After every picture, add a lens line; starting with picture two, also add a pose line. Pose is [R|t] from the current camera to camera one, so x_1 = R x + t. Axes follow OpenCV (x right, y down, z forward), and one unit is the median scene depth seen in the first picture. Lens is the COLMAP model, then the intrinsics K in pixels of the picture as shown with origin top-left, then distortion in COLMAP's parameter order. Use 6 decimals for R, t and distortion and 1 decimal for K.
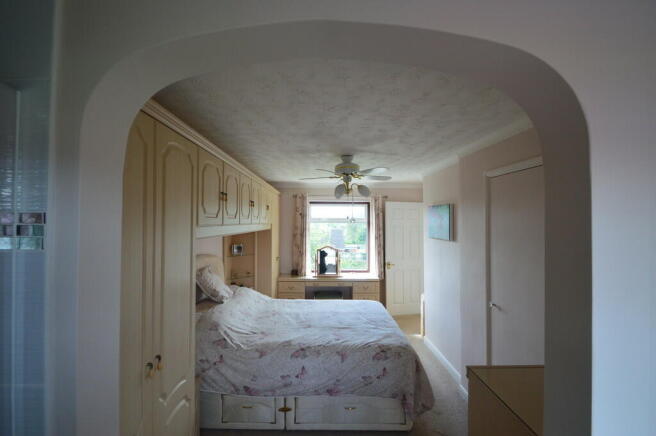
lens RADIAL K [[293.8, 0, 319.0], [0, 293.8, 214.7], [0, 0, 1]] dist [0.001032, -0.000199]
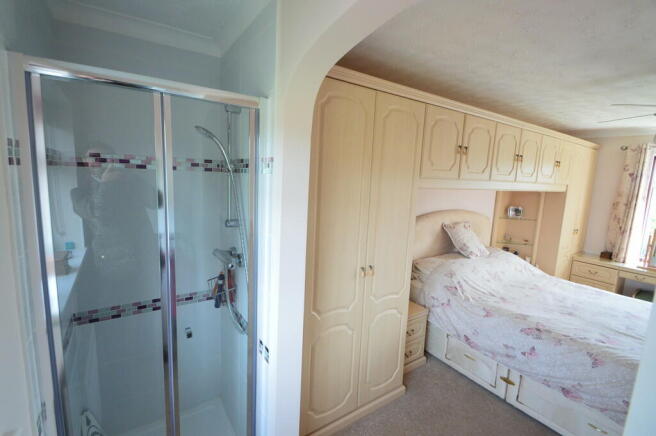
lens RADIAL K [[293.8, 0, 319.0], [0, 293.8, 214.7], [0, 0, 1]] dist [0.001032, -0.000199]
pose [[0.547722, 0.134596, -0.825763, 0.234654], [-0.025358, 0.989192, 0.144414, 0.020478], [0.836276, -0.058159, 0.545215, 0.021035]]
